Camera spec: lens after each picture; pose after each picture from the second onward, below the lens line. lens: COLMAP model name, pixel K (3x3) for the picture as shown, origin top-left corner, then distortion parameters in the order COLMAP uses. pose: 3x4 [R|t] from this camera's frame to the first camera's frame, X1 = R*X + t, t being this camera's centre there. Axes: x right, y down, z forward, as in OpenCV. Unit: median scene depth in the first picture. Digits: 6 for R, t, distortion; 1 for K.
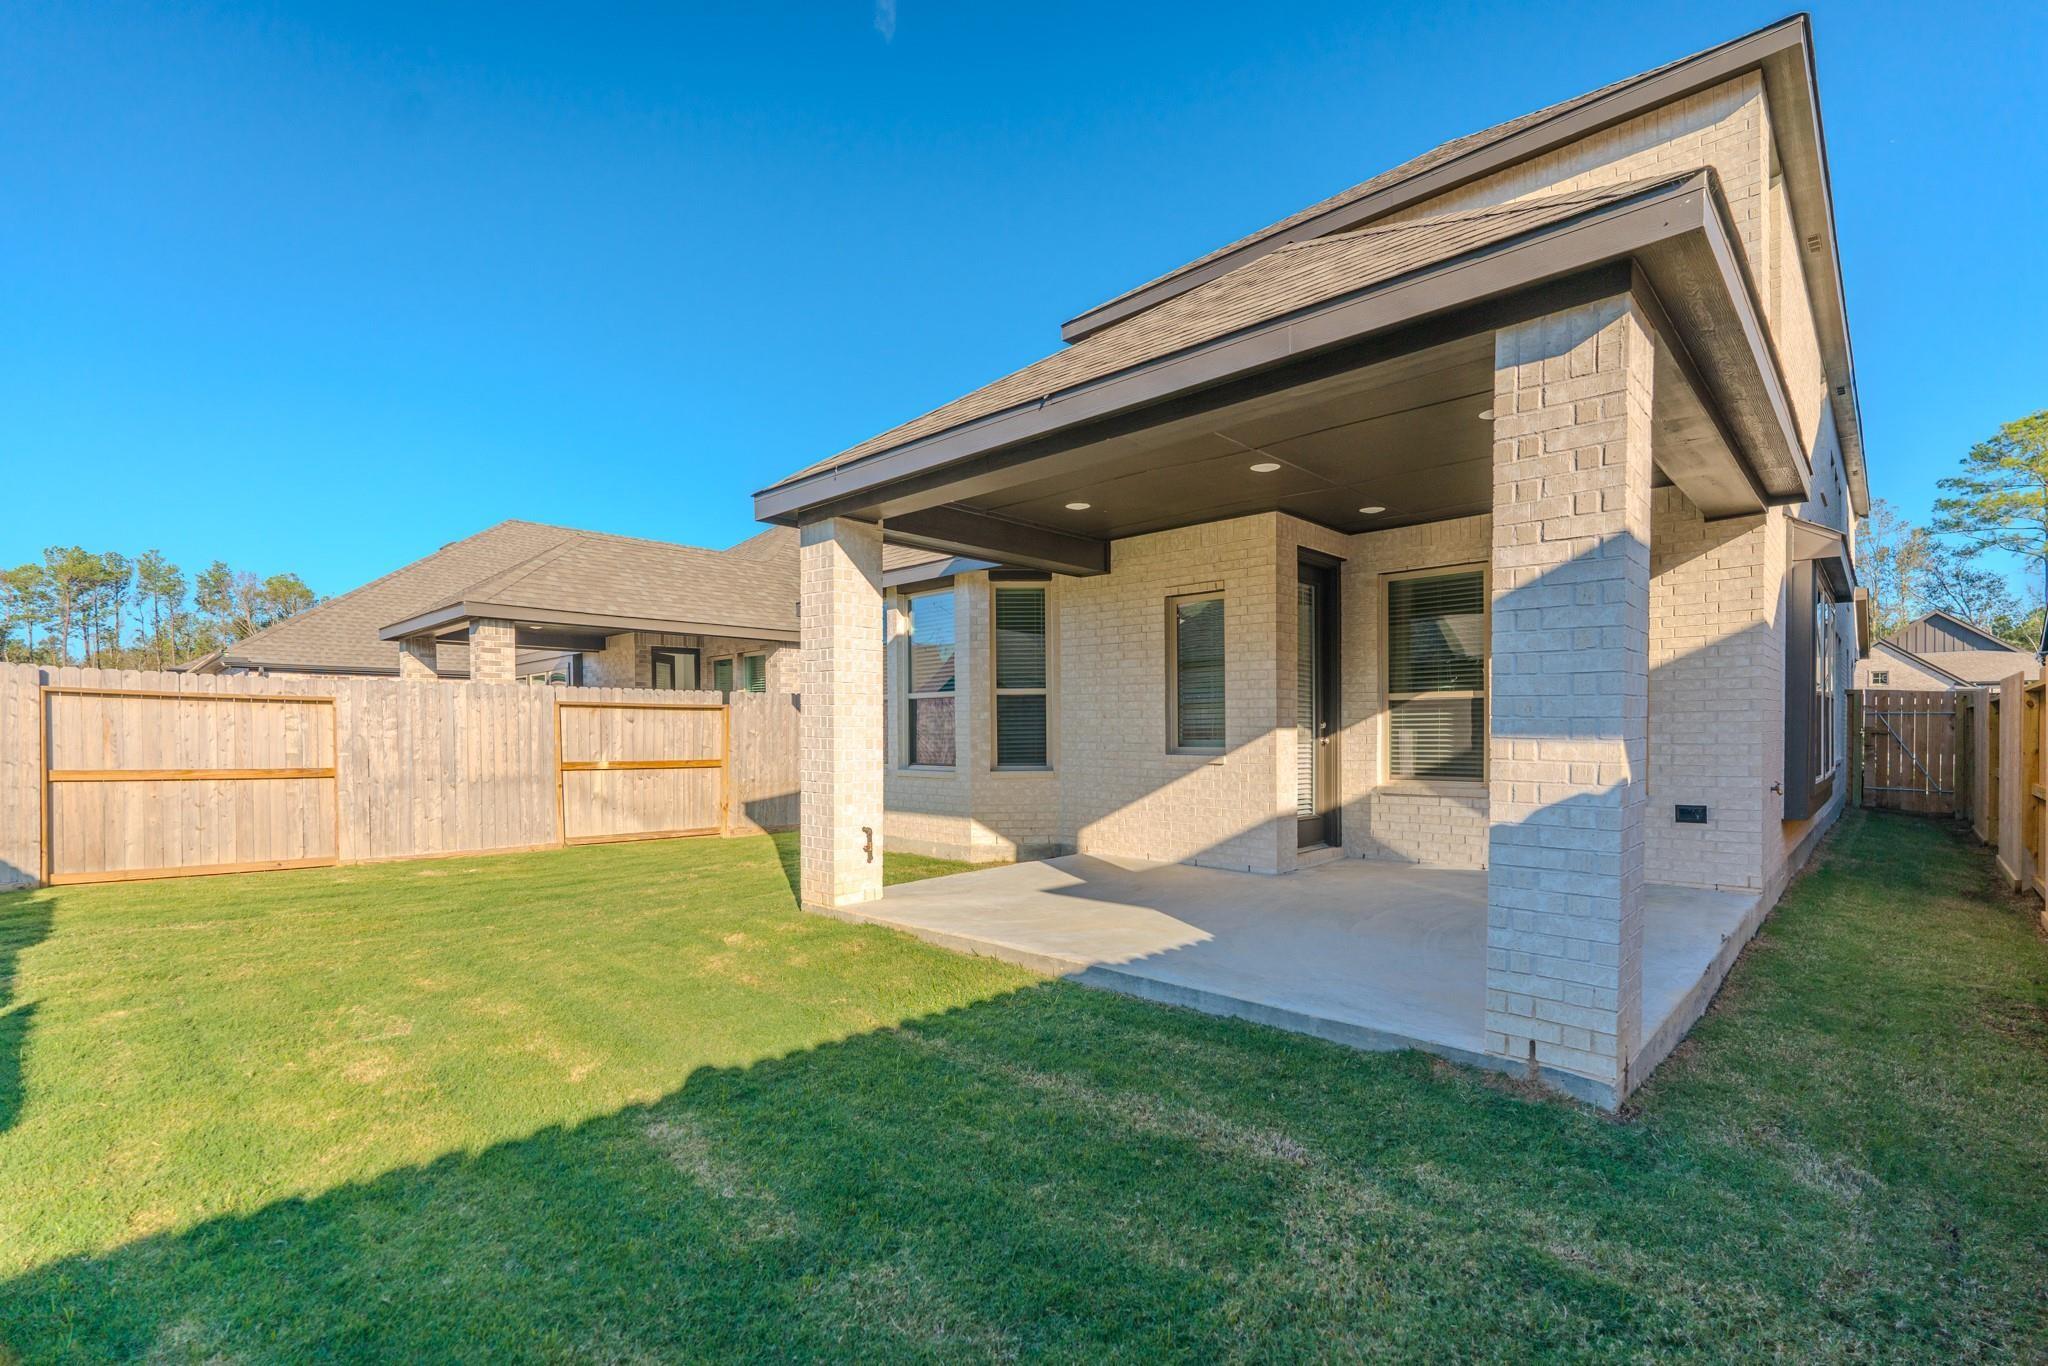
lens RADIAL K [[914.6, 0, 1035.6], [0, 914.6, 731.9], [0, 0, 1]] dist [-0.032947, 0.000054]
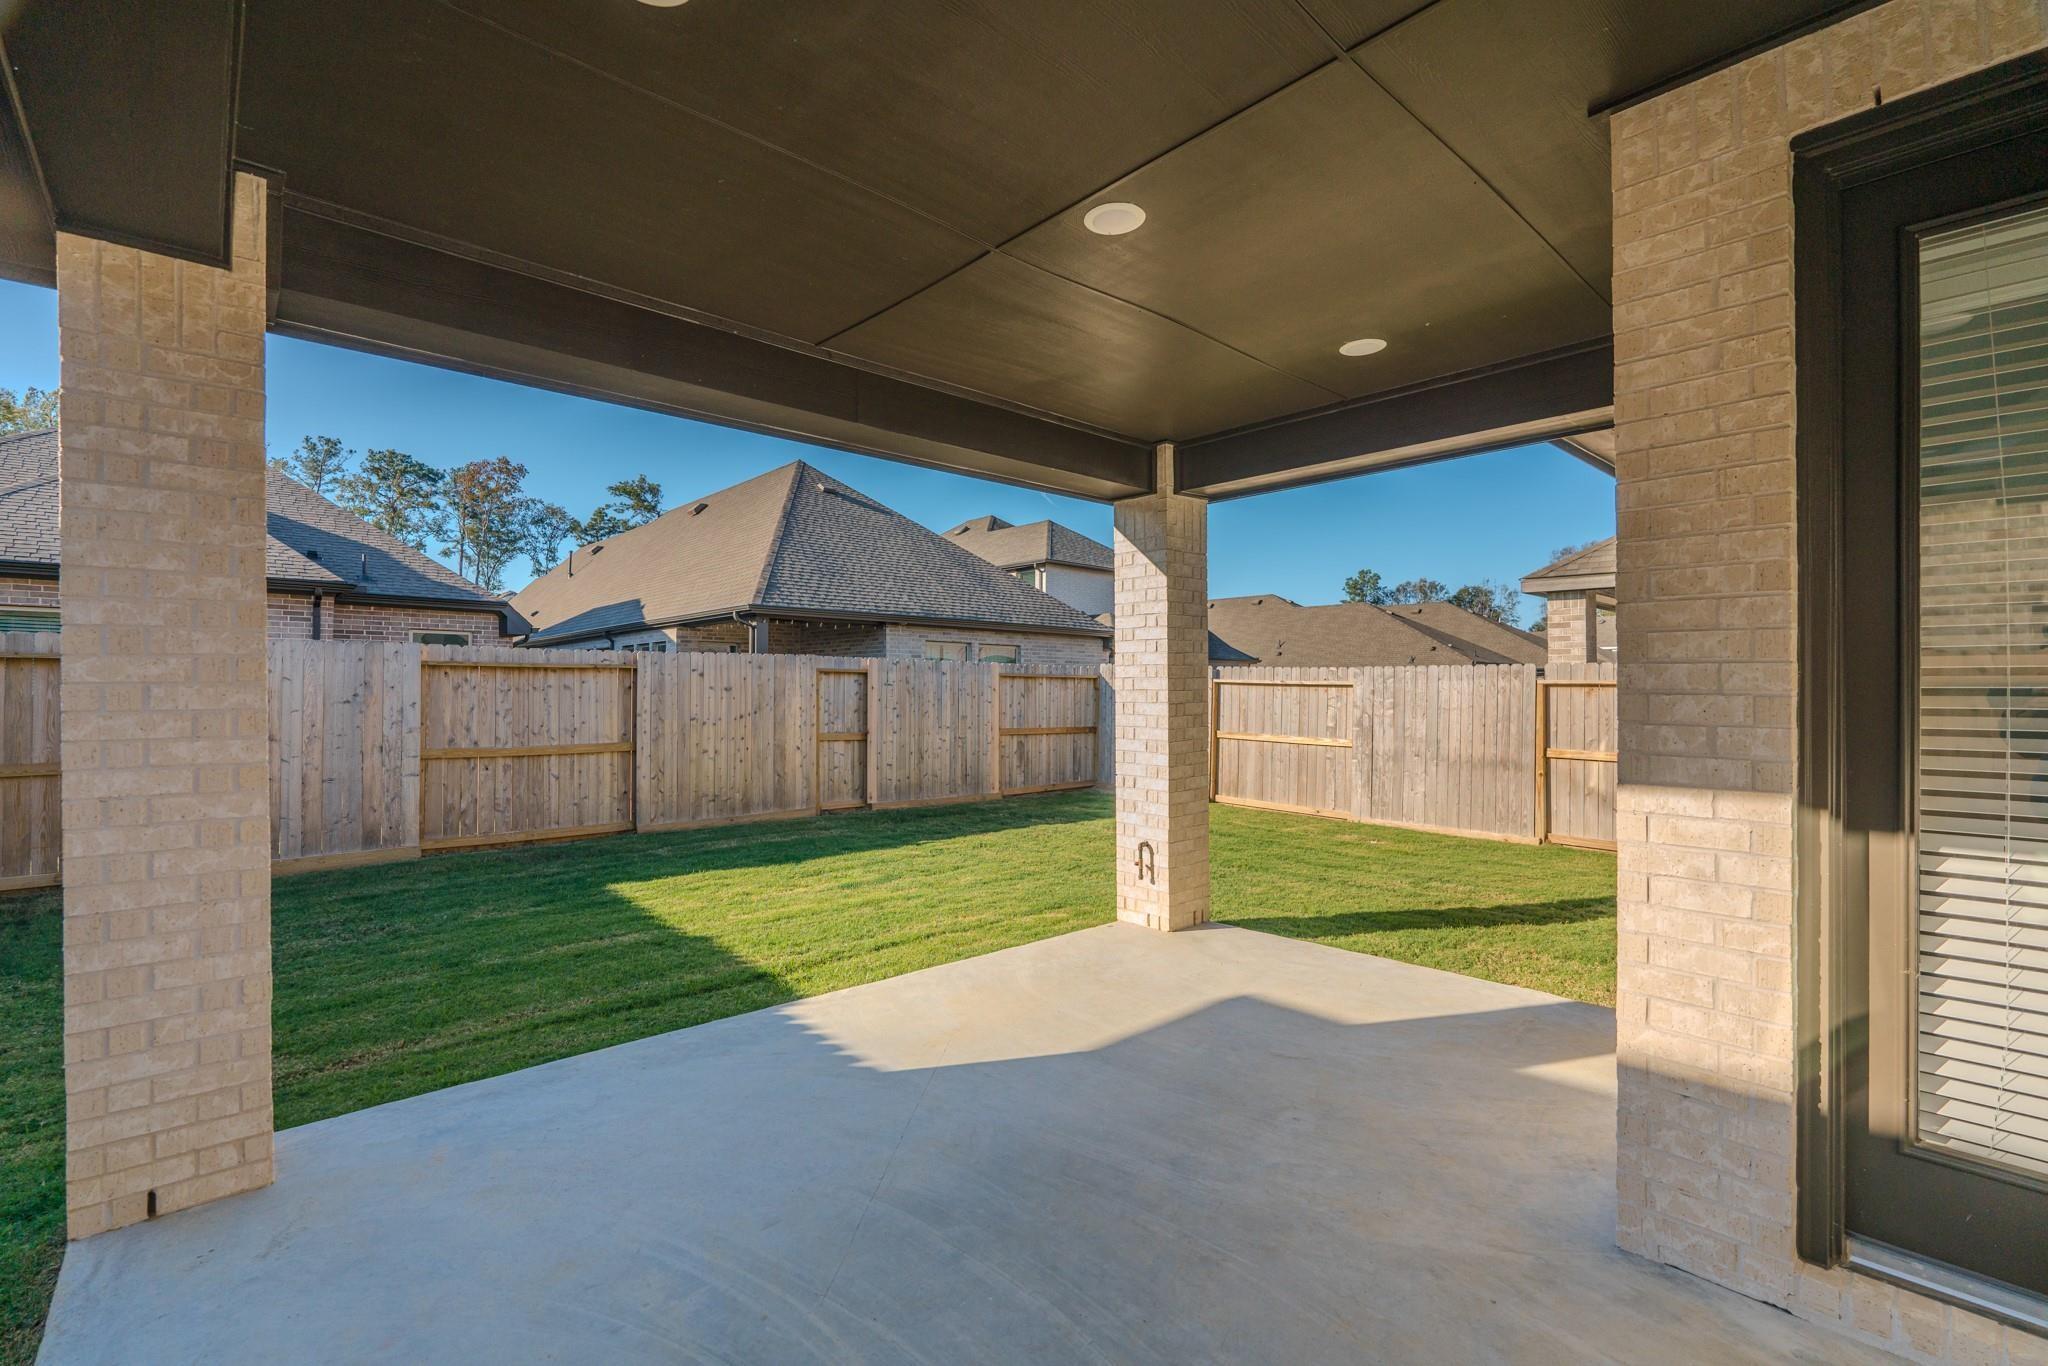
lens RADIAL K [[914.6, 0, 1035.6], [0, 914.6, 731.9], [0, 0, 1]] dist [-0.032947, 0.000054]
pose [[-0.055906, 0.049935, -0.997187, 0.728537], [-0.005410, 0.998719, 0.050315, -0.046700], [0.998421, 0.008207, -0.055564, 1.003349]]
